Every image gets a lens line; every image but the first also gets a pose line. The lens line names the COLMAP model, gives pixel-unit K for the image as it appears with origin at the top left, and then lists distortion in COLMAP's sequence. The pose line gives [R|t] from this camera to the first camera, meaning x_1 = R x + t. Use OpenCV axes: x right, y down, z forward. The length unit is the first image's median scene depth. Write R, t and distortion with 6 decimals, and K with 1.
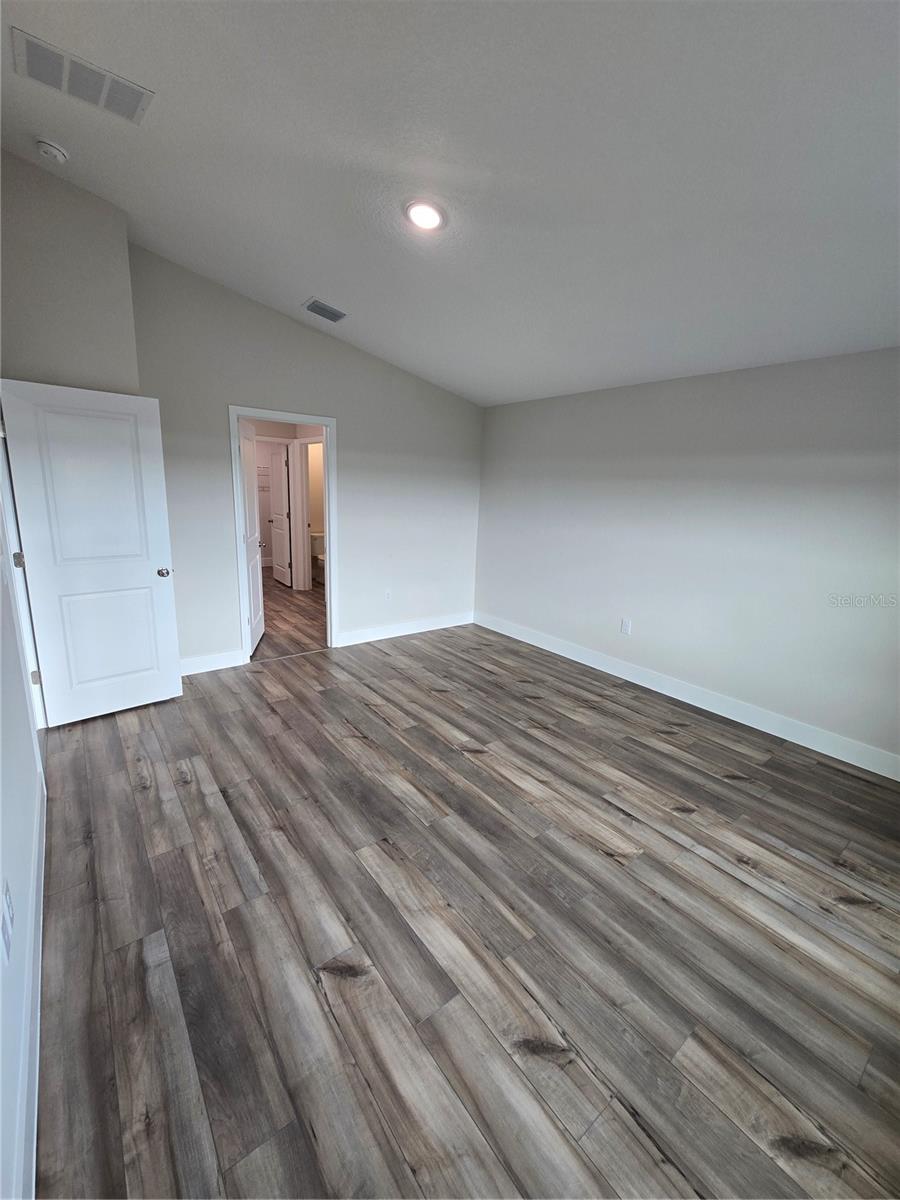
lens RADIAL K [[482.3, 0, 465.6], [0, 482.3, 597.7], [0, 0, 1]] dist [0.000219, 0.000067]
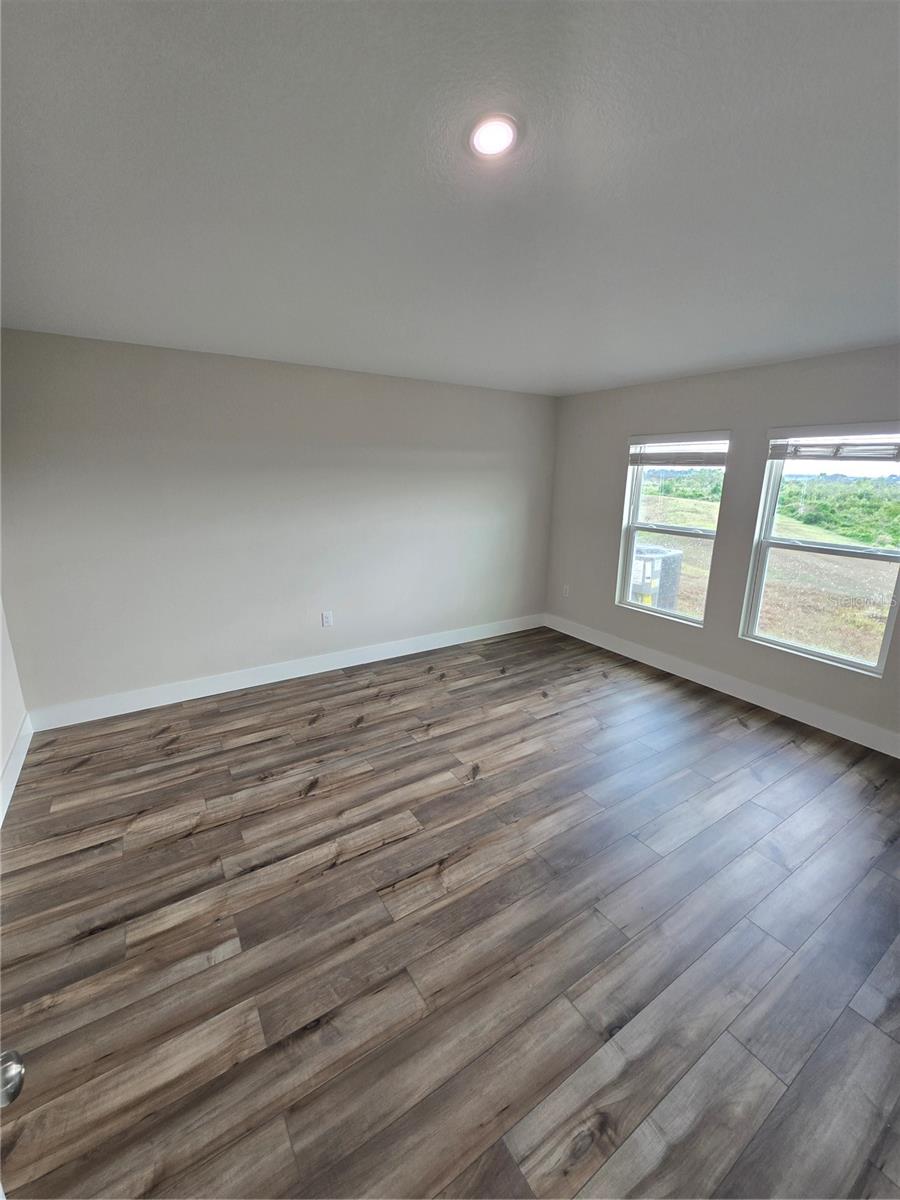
lens RADIAL K [[490.7, 0, 446.5], [0, 490.7, 607.2], [0, 0, 1]] dist [-0.001018, -0.000420]
pose [[0.105155, -0.300449, 0.947984, -0.698928], [0.214766, 0.937634, 0.273346, -0.219171], [-0.970988, 0.174851, 0.163123, 0.750980]]
